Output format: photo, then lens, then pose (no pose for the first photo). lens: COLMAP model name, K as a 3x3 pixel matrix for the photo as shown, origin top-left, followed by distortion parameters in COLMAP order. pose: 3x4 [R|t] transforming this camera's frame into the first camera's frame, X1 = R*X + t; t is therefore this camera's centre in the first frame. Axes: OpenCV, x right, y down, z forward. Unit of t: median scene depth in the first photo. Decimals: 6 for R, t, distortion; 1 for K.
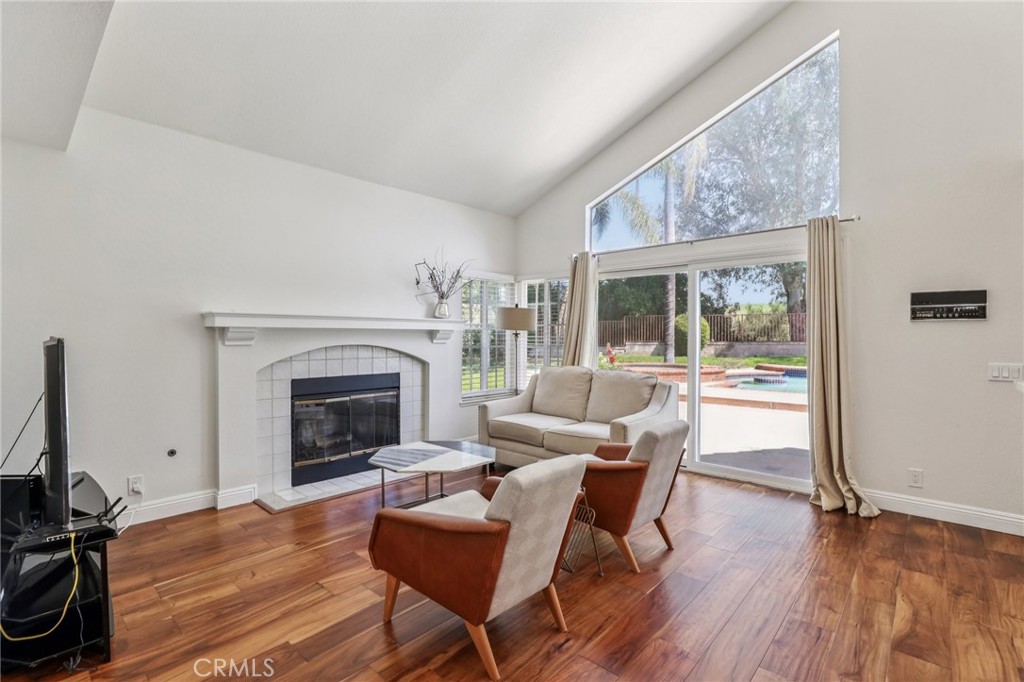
lens RADIAL K [[475.0, 0, 515.6], [0, 475.0, 346.6], [0, 0, 1]] dist [-0.045560, 0.015030]
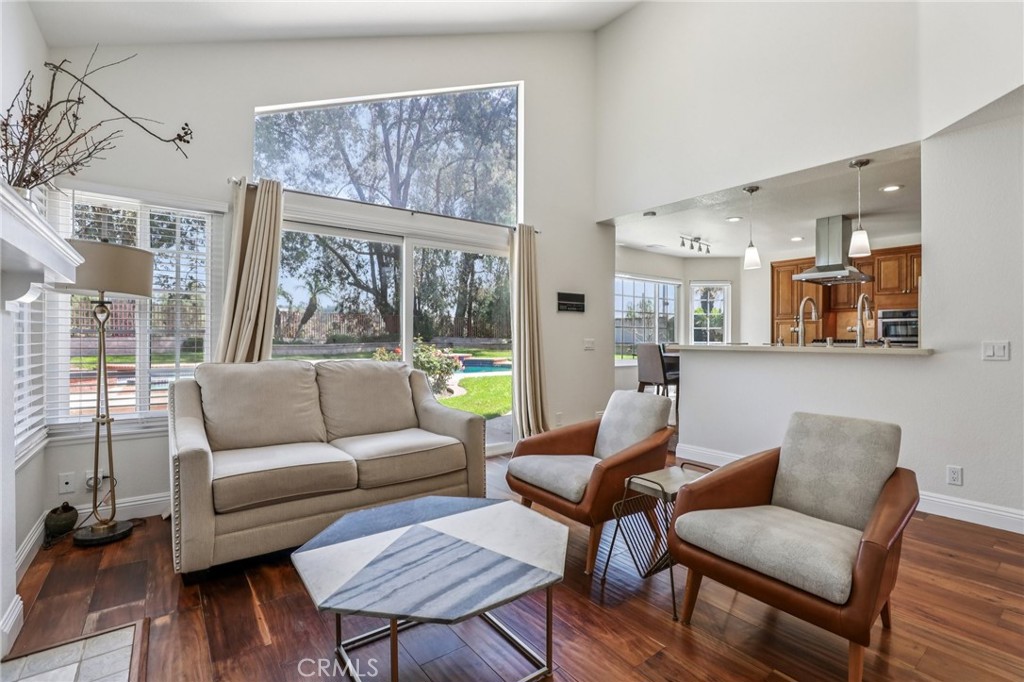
lens RADIAL K [[475.0, 0, 515.6], [0, 475.0, 346.6], [0, 0, 1]] dist [-0.045560, 0.015030]
pose [[0.177733, -0.022130, 0.983830, -0.435626], [0.016479, 0.999674, 0.019510, 0.015982], [-0.983941, 0.012745, 0.178040, 0.587725]]
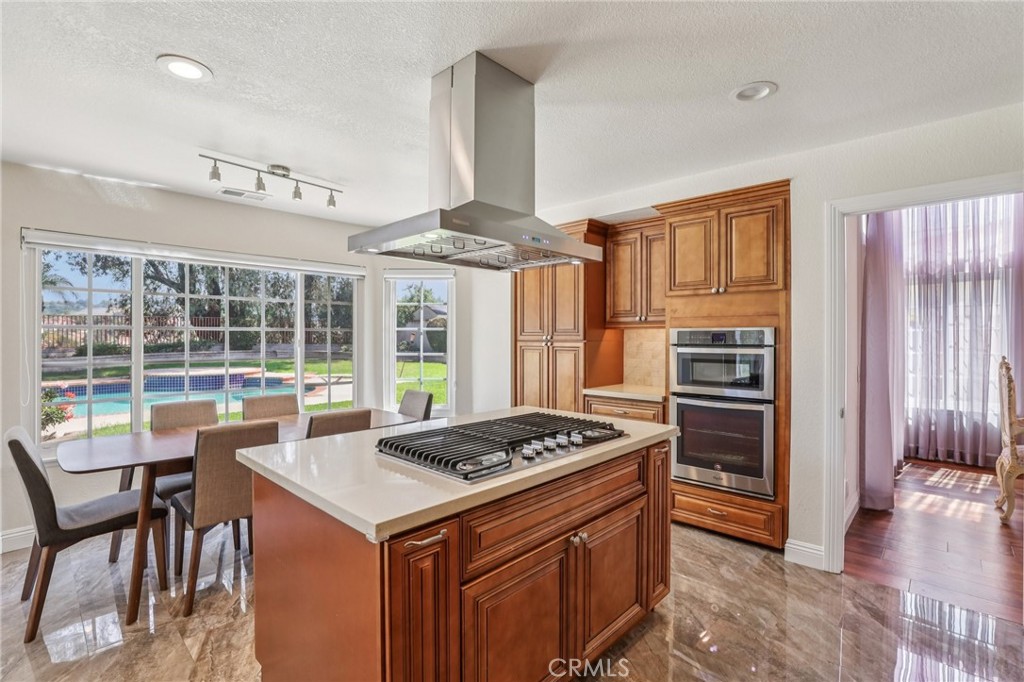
lens RADIAL K [[486.0, 0, 514.6], [0, 486.0, 335.8], [0, 0, 1]] dist [-0.001079, -0.000061]
pose [[0.031794, -0.009758, 0.999447, 0.407555], [0.019792, 0.999762, 0.009131, -0.048450], [-0.999298, 0.019491, 0.031979, -0.021165]]
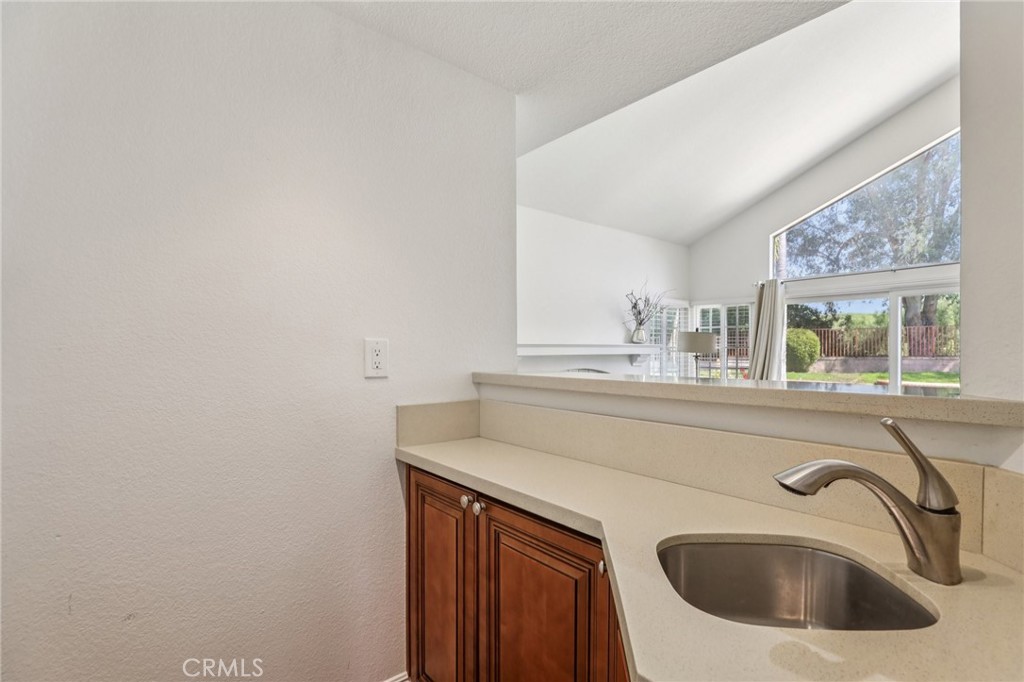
lens RADIAL K [[481.6, 0, 518.0], [0, 481.6, 351.4], [0, 0, 1]] dist [-0.025598, 0.000547]
pose [[0.992393, -0.005453, -0.122985, -0.302108], [0.003228, 0.999828, -0.018285, -0.021523], [0.123064, 0.017748, 0.992240, -0.136036]]
